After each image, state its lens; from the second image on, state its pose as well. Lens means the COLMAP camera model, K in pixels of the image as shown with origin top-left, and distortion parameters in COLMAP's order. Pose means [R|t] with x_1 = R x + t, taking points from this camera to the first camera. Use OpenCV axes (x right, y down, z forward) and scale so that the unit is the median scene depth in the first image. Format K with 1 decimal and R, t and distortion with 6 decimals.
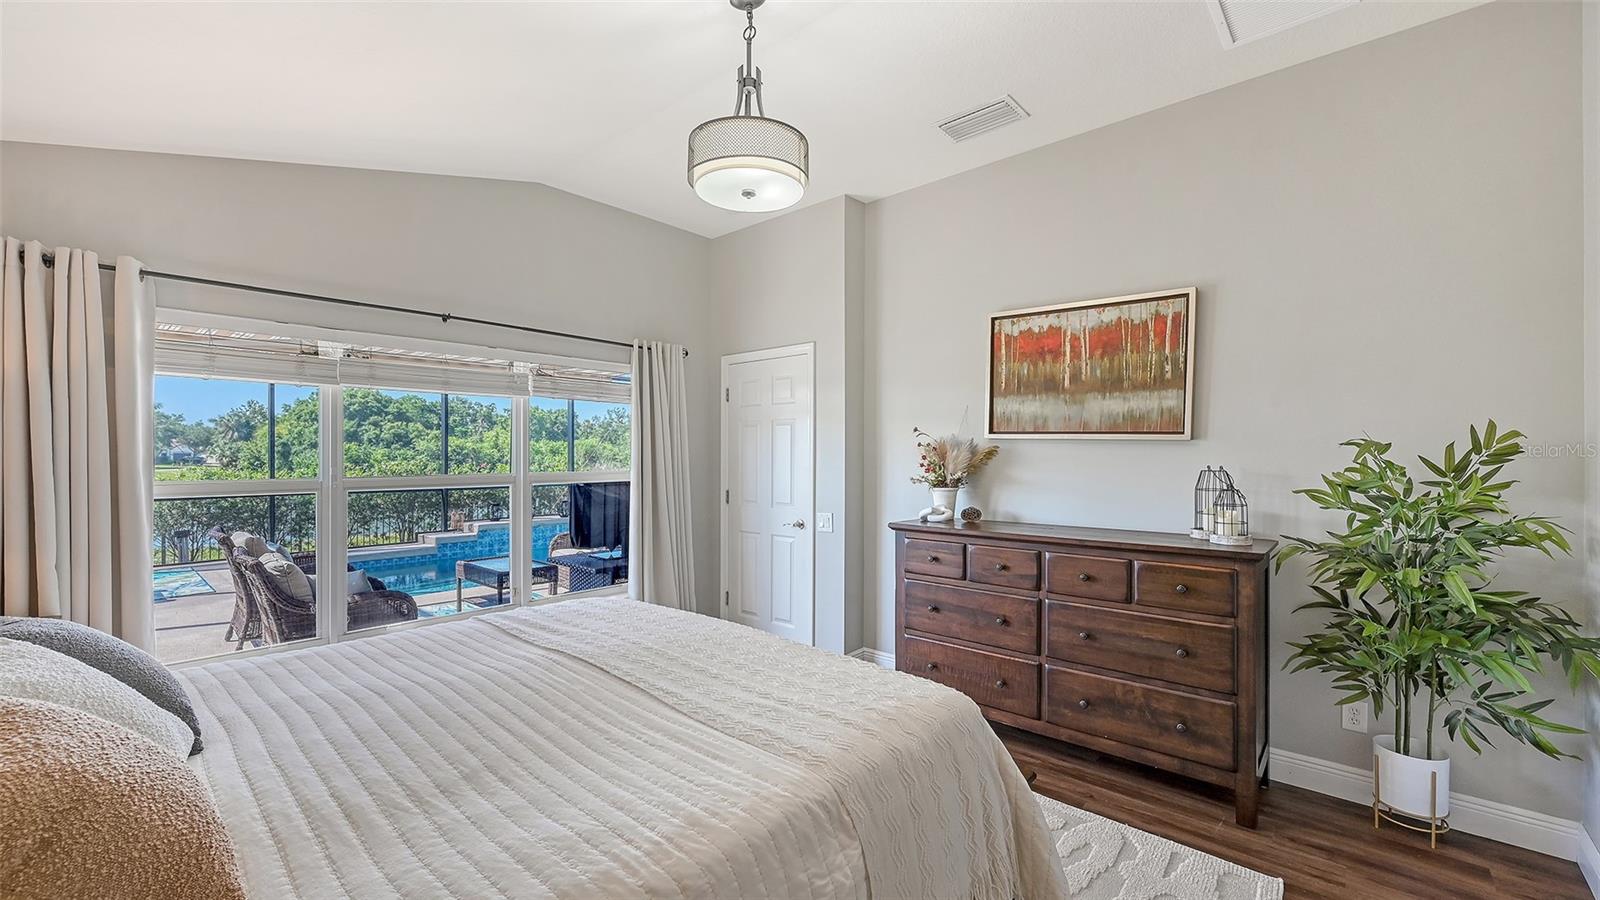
lens RADIAL K [[643.0, 0, 814.0], [0, 643.0, 448.2], [0, 0, 1]] dist [-0.008689, -0.000572]
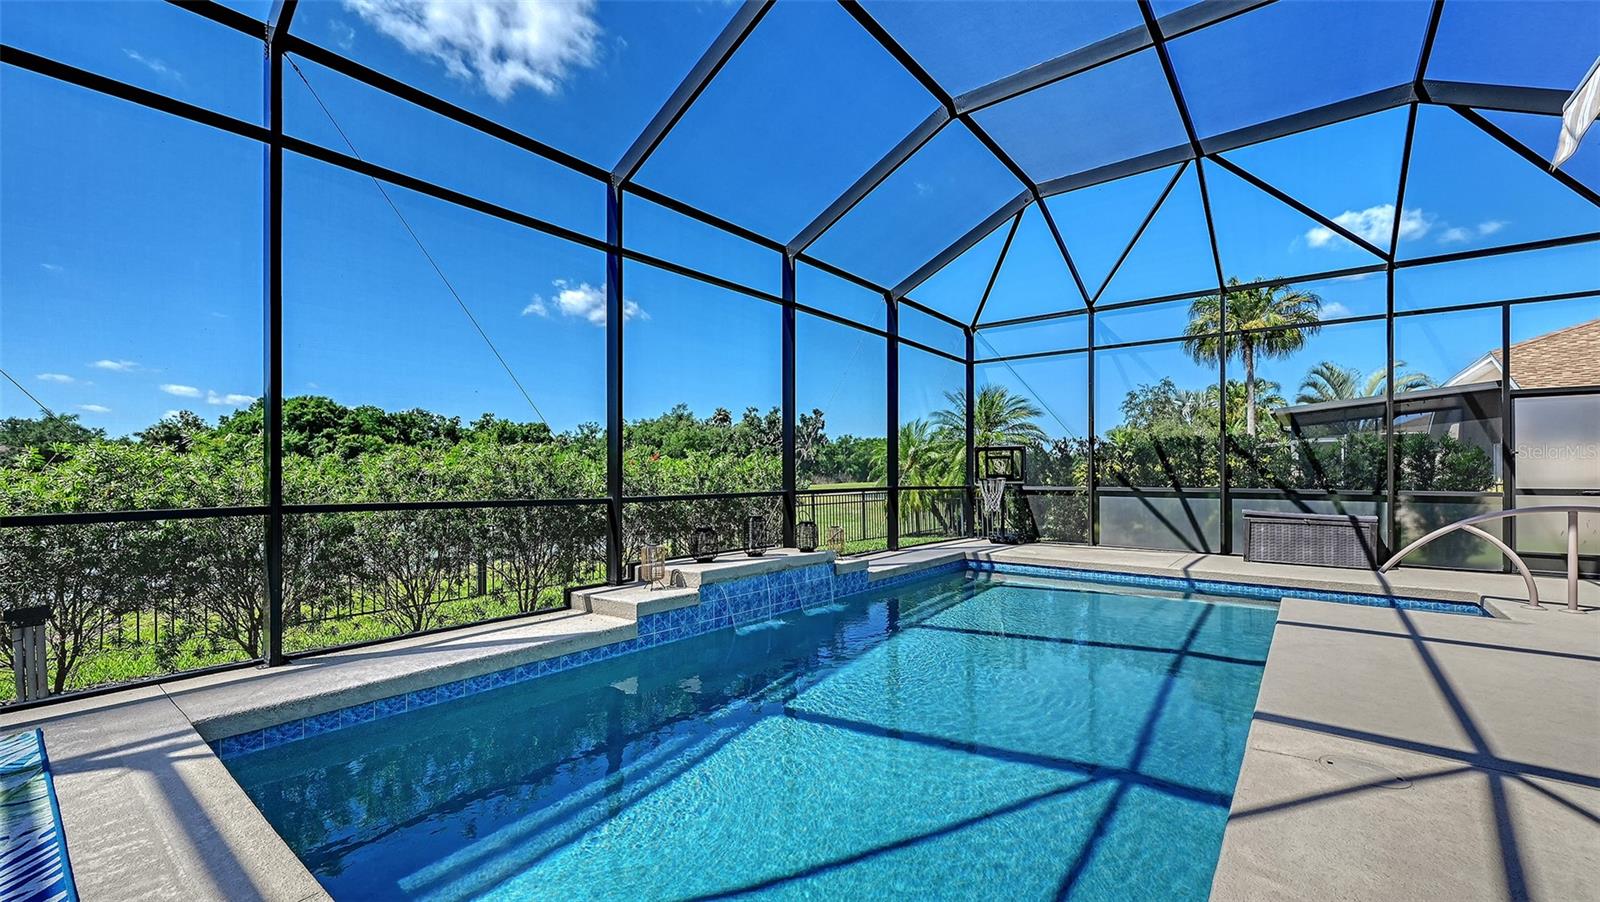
lens RADIAL K [[645.9, 0, 805.7], [0, 645.9, 464.9], [0, 0, 1]] dist [0.002797, -0.001141]
pose [[0.998981, 0.000786, 0.045122, -0.051622], [-0.000645, 0.999995, -0.003140, 0.004376], [-0.045124, 0.003107, 0.998977, 0.056002]]
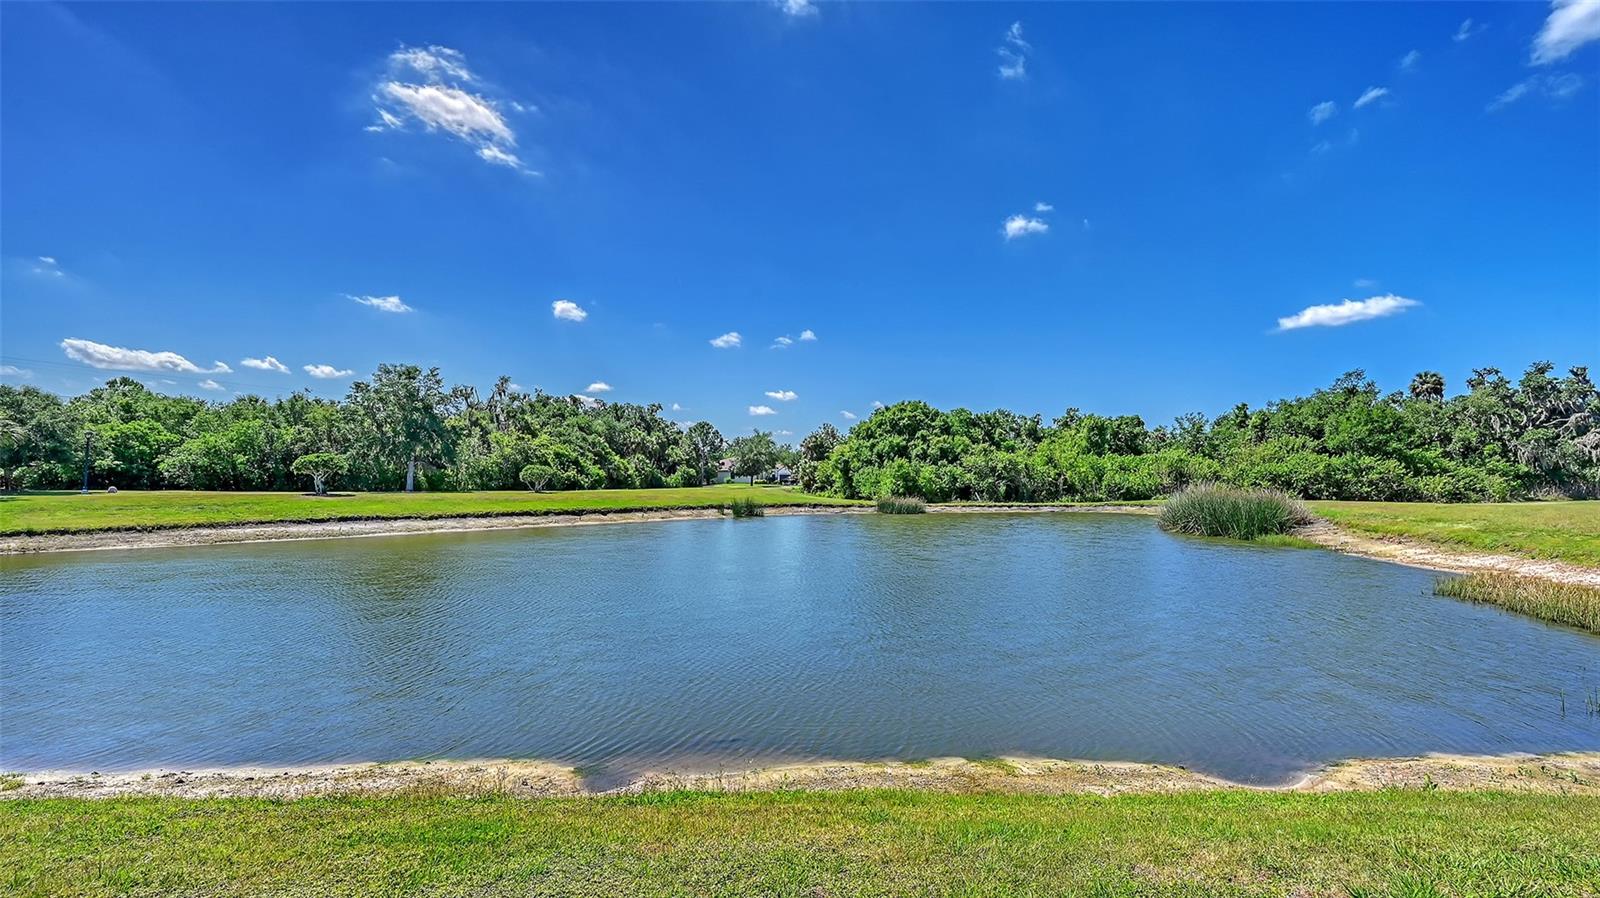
lens RADIAL K [[680.8, 0, 802.6], [0, 680.8, 441.2], [0, 0, 1]] dist [-0.004957, 0.000396]
pose [[0.713955, -0.037012, -0.699213, -0.123358], [0.004494, 0.998824, -0.048283, 0.011161], [0.700177, 0.031330, 0.713281, 0.178628]]
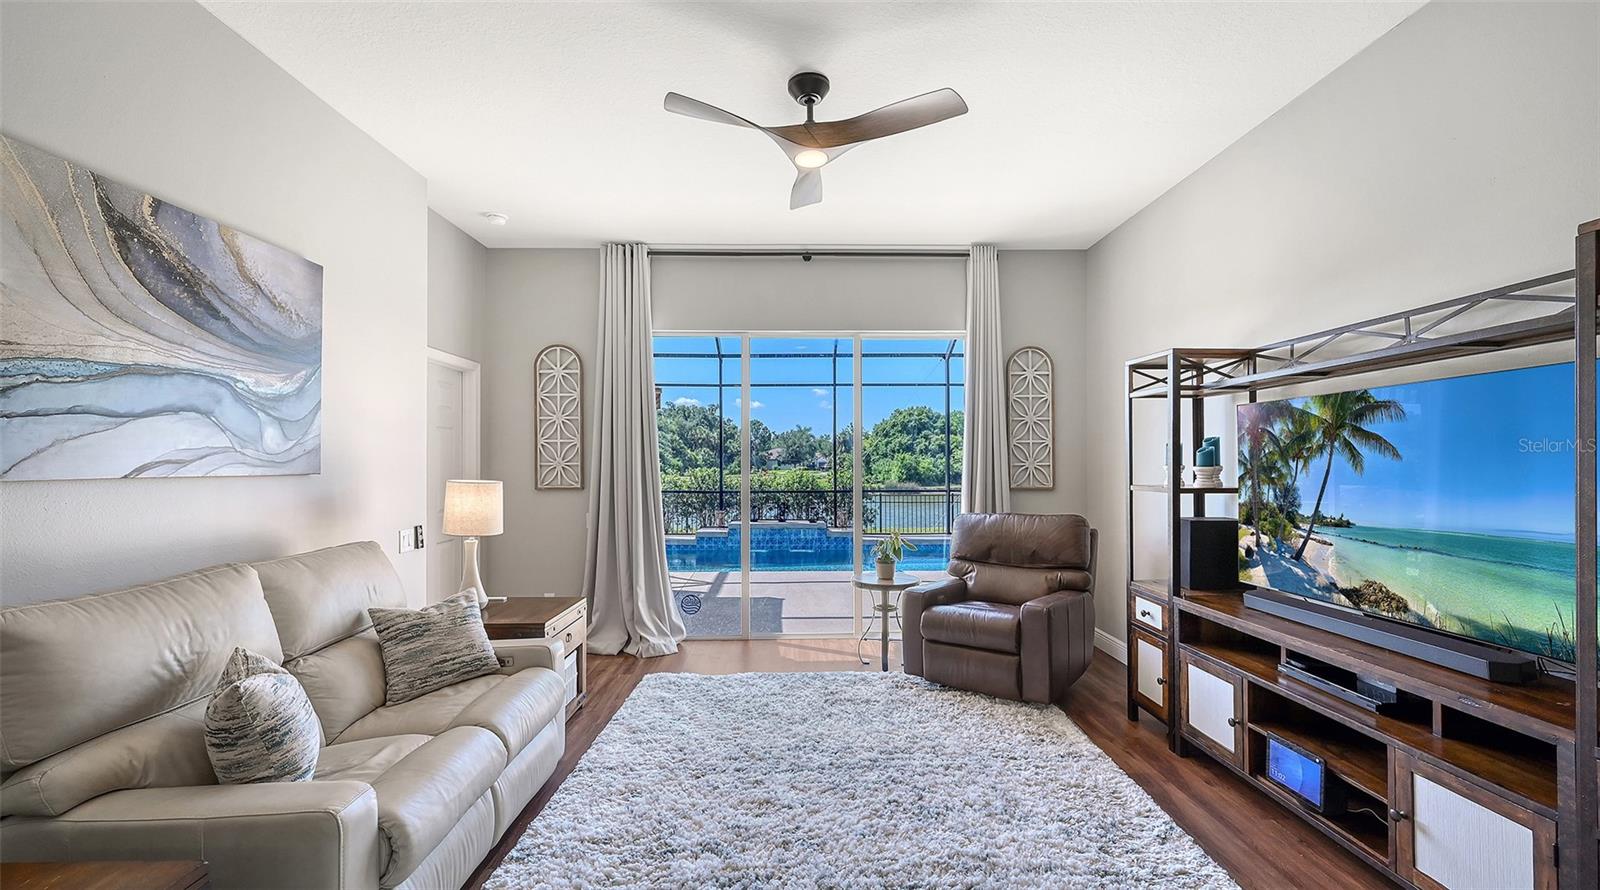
lens RADIAL K [[643.0, 0, 798.8], [0, 643.0, 463.8], [0, 0, 1]] dist [-0.008689, -0.000572]
pose [[0.661832, -0.000424, -0.749652, 0.046688], [0.009194, 0.999929, 0.007551, 0.000543], [0.749596, -0.011890, 0.661789, 0.036906]]
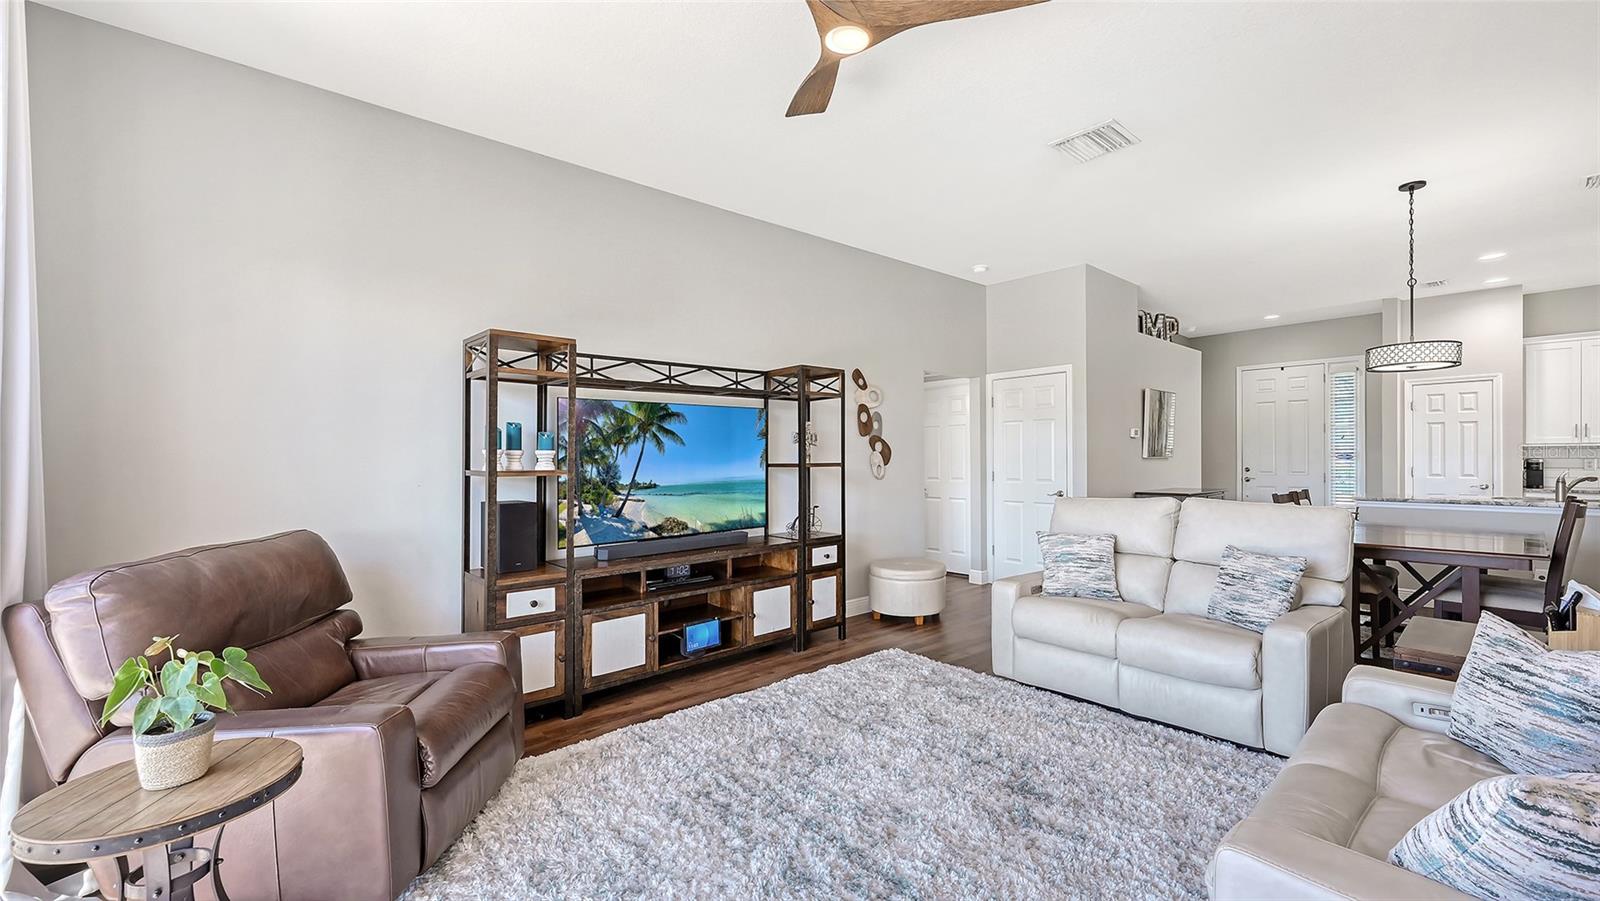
lens RADIAL K [[643.0, 0, 818.9], [0, 643.0, 447.9], [0, 0, 1]] dist [-0.008689, -0.000572]
pose [[0.103088, 0.010802, 0.994614, 0.002935], [-0.001861, 0.999941, -0.010667, 0.001336], [-0.994670, -0.000752, 0.103102, 0.055295]]
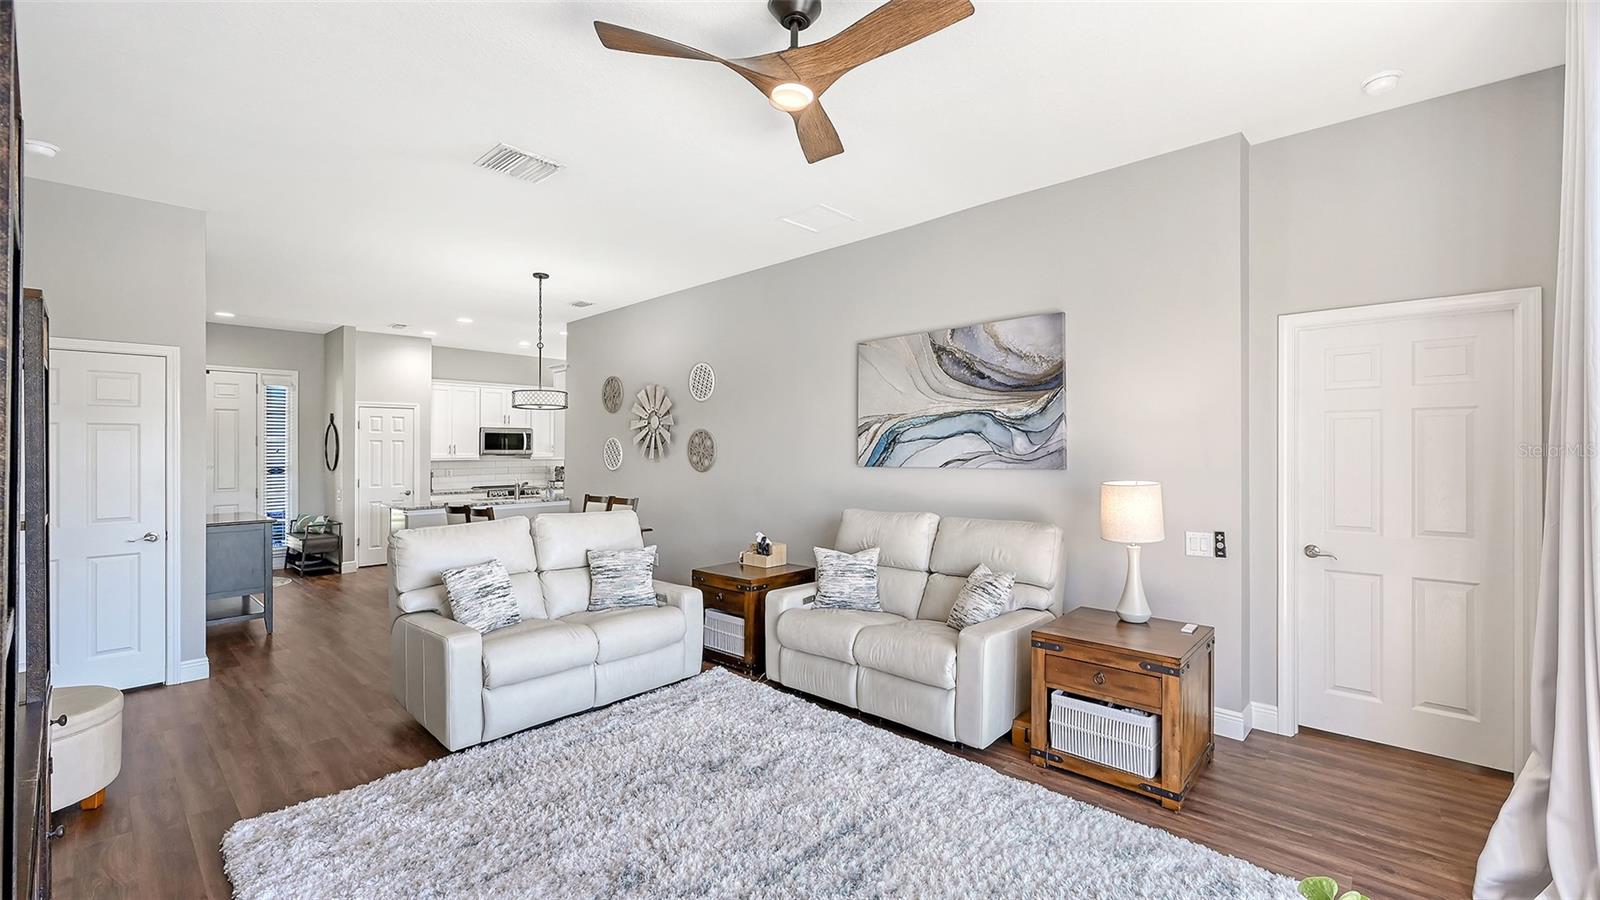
lens RADIAL K [[643.0, 0, 825.5], [0, 643.0, 446.7], [0, 0, 1]] dist [-0.008689, -0.000572]
pose [[-0.999970, 0.007729, -0.000495, 0.023937], [0.007737, 0.999832, -0.016632, 0.000180], [0.000366, -0.016635, -0.999862, 0.080131]]
